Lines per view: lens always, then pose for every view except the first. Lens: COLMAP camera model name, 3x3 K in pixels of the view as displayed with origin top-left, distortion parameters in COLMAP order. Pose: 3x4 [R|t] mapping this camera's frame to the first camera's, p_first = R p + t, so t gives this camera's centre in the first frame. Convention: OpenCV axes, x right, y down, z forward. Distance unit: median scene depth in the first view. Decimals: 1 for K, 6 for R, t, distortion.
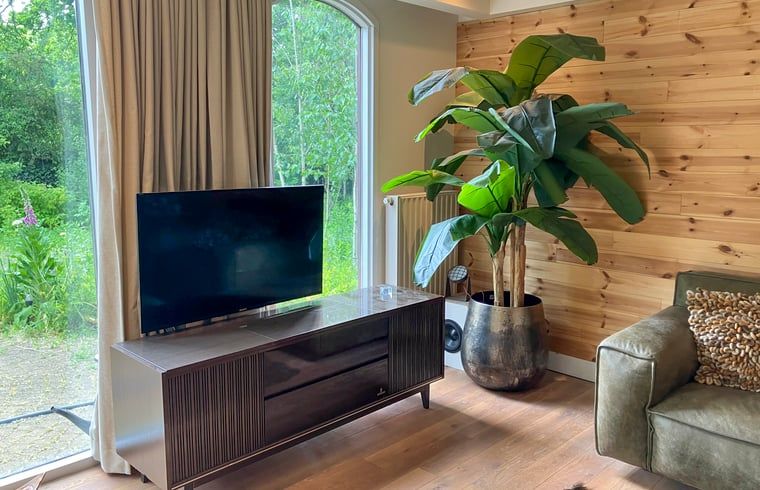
lens RADIAL K [[625.3, 0, 382.2], [0, 625.3, 241.5], [0, 0, 1]] dist [0.034577, -0.035849]
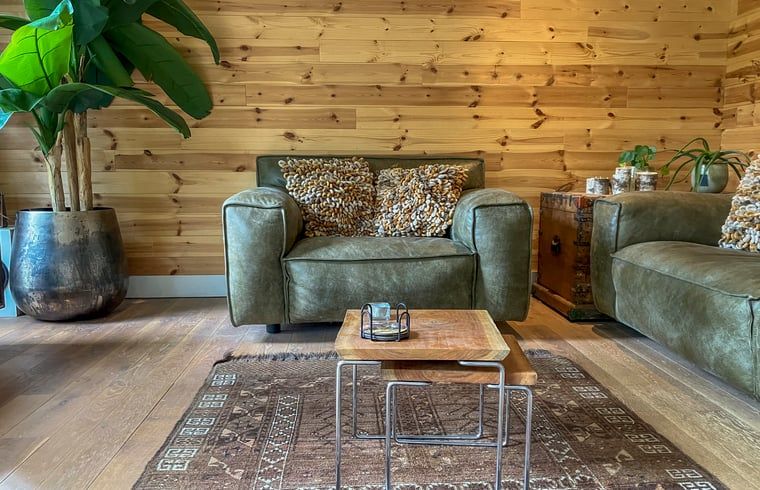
lens RADIAL K [[625.3, 0, 383.9], [0, 625.3, 251.6], [0, 0, 1]] dist [0.034577, -0.035849]
pose [[0.666875, -0.099356, 0.738516, -0.153727], [0.117145, 0.992726, 0.027775, 0.194321], [-0.735904, 0.067991, 0.673663, 0.173726]]
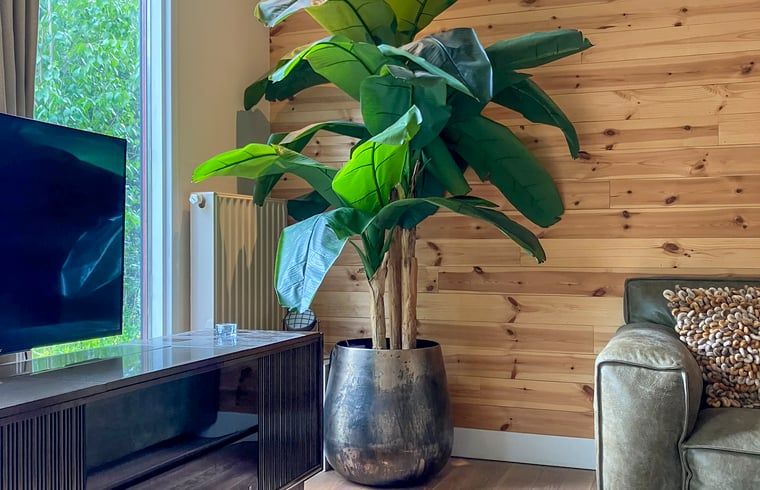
lens RADIAL K [[828.7, 0, 371.3], [0, 828.7, 254.2], [0, 0, 1]] dist [0.025402, 0.000000]
pose [[0.914414, -0.009242, 0.404675, -0.193419], [0.066707, 0.989511, -0.128136, 0.123043], [-0.399246, 0.144164, 0.905439, 0.228658]]
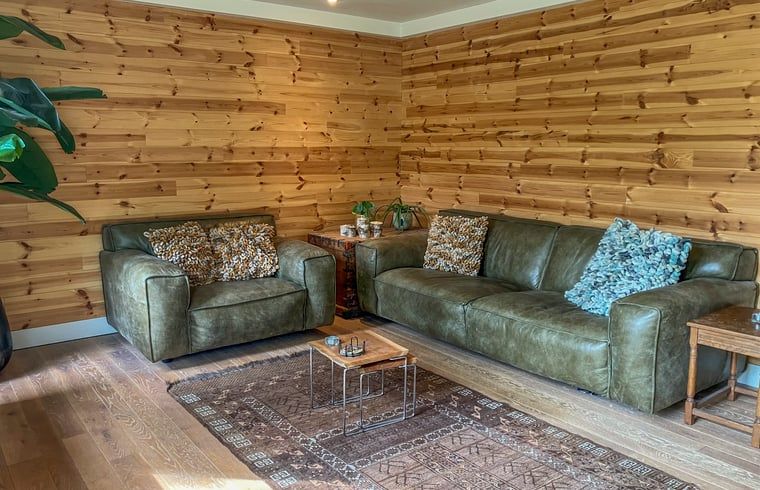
lens RADIAL K [[625.3, 0, 380.1], [0, 625.3, 241.8], [0, 0, 1]] dist [0.034577, -0.035849]
pose [[0.140518, -0.159160, 0.977201, -0.691044], [0.150224, 0.978994, 0.137851, -0.011014], [-0.978615, 0.127429, 0.161476, 0.255964]]
